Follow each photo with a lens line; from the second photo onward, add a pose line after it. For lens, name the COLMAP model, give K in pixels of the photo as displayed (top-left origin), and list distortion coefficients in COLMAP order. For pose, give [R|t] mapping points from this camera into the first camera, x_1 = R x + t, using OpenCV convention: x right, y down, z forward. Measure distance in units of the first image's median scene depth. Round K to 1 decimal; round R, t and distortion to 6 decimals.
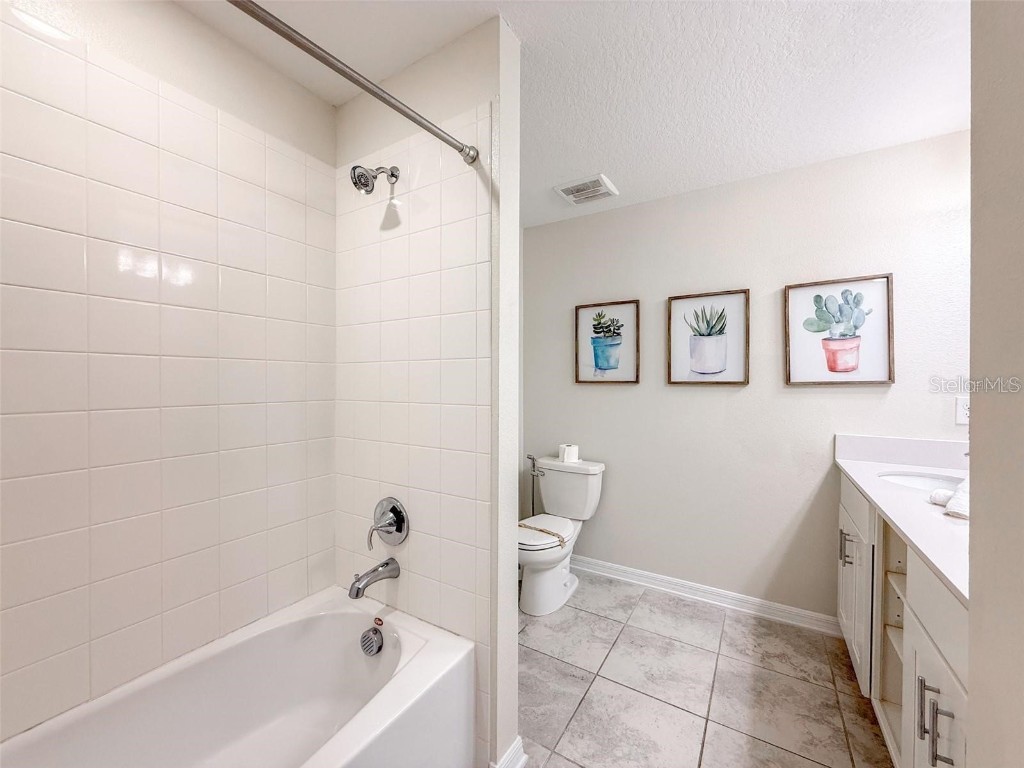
lens RADIAL K [[409.4, 0, 512.8], [0, 409.4, 385.9], [0, 0, 1]] dist [-0.000109, -0.000397]
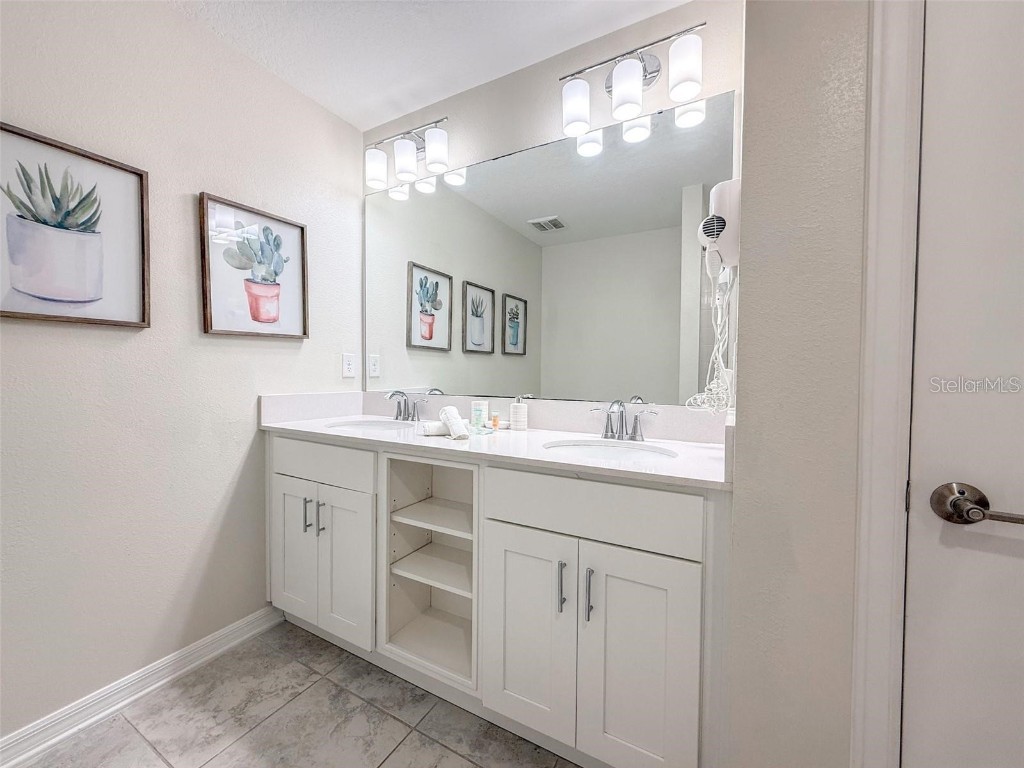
lens RADIAL K [[409.4, 0, 508.7], [0, 409.4, 381.2], [0, 0, 1]] dist [-0.000109, -0.000397]
pose [[-0.052759, -0.030023, 0.998156, -0.082520], [-0.005485, 0.999542, 0.029775, 0.060693], [-0.998592, -0.003904, -0.052899, 0.532566]]
